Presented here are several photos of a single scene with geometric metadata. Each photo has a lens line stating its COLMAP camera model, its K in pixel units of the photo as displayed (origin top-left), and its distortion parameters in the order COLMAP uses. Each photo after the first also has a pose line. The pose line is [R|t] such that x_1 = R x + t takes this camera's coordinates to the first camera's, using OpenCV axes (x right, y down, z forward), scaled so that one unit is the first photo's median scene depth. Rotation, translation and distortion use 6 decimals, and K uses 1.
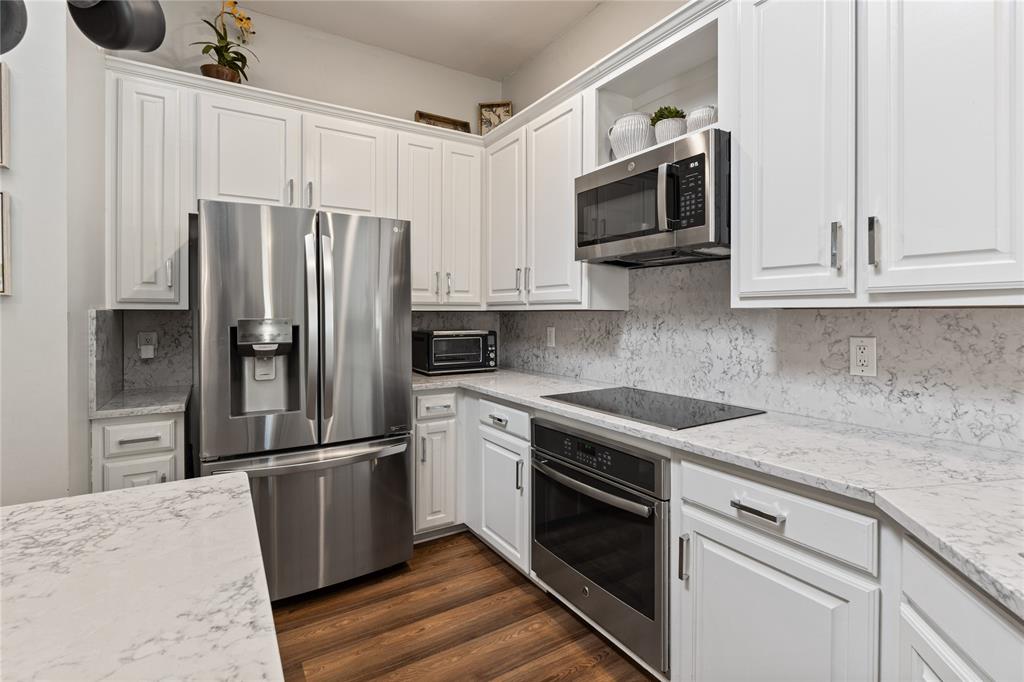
lens RADIAL K [[485.7, 0, 505.3], [0, 485.7, 314.0], [0, 0, 1]] dist [-0.005230, 0.000678]
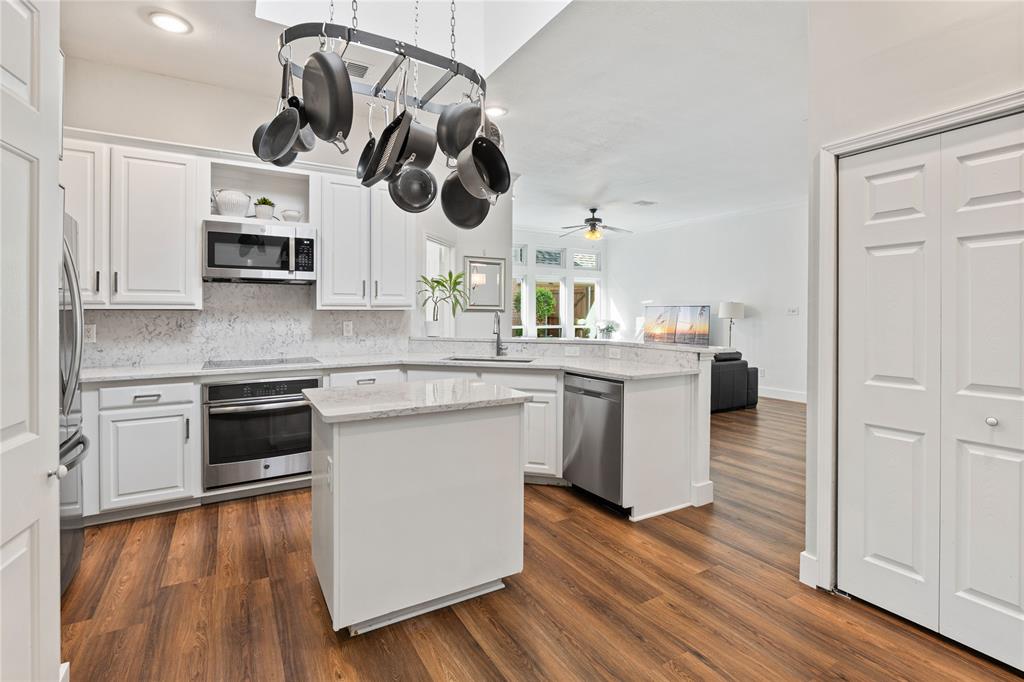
lens RADIAL K [[485.7, 0, 504.8], [0, 485.7, 315.2], [0, 0, 1]] dist [-0.005230, 0.000678]
pose [[0.029276, -0.005567, 0.999556, -1.465528], [-0.000136, 0.999984, 0.005573, 0.000662], [-0.999571, -0.000299, 0.029275, 0.057510]]
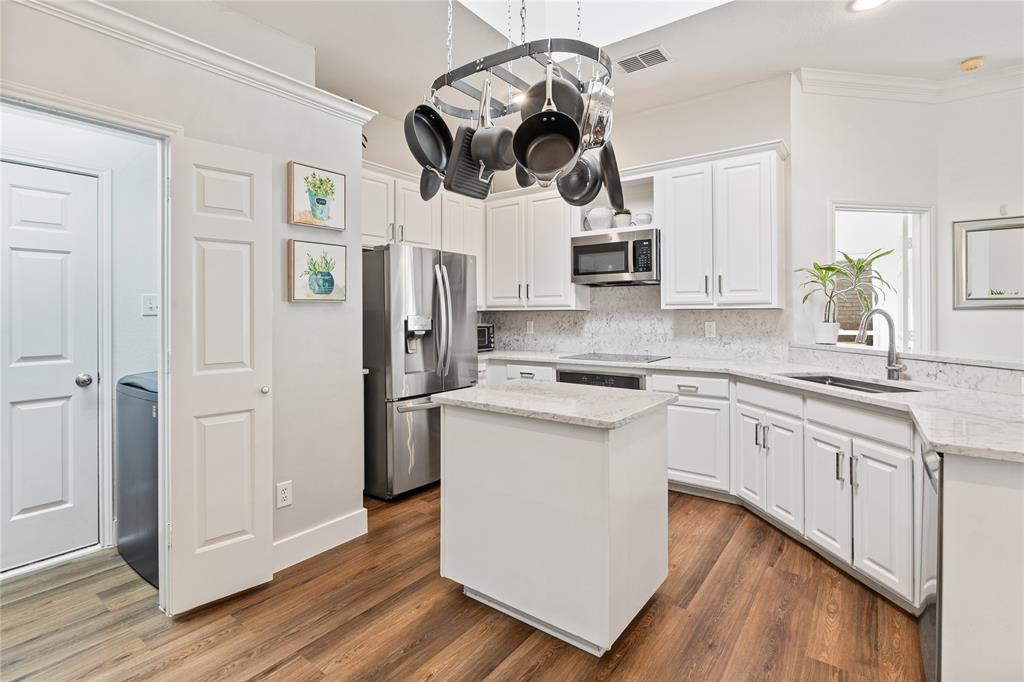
lens RADIAL K [[485.7, 0, 510.8], [0, 485.7, 309.3], [0, 0, 1]] dist [-0.005230, 0.000678]
pose [[0.930624, -0.001513, 0.365973, -0.826325], [0.005198, 0.999945, -0.009085, 0.004526], [-0.365939, 0.010357, 0.930581, -0.681368]]
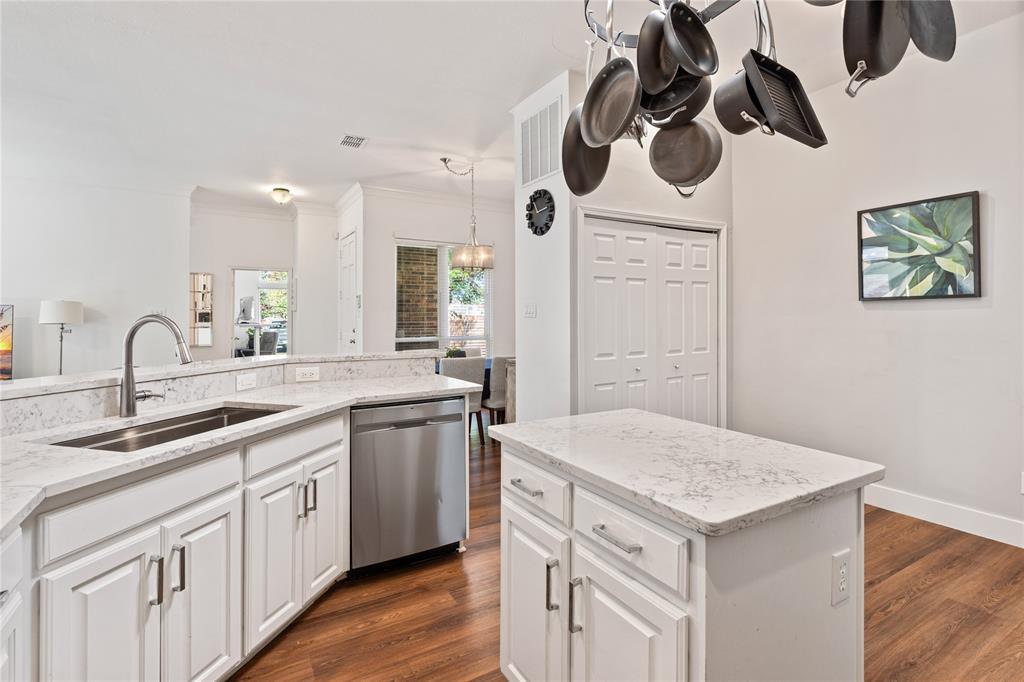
lens RADIAL K [[485.7, 0, 511.6], [0, 485.7, 317.3], [0, 0, 1]] dist [-0.005230, 0.000678]
pose [[-0.999900, -0.001111, 0.014086, -0.133766], [-0.001073, 0.999996, 0.002739, -0.000510], [-0.014089, 0.002724, -0.999897, 1.017926]]
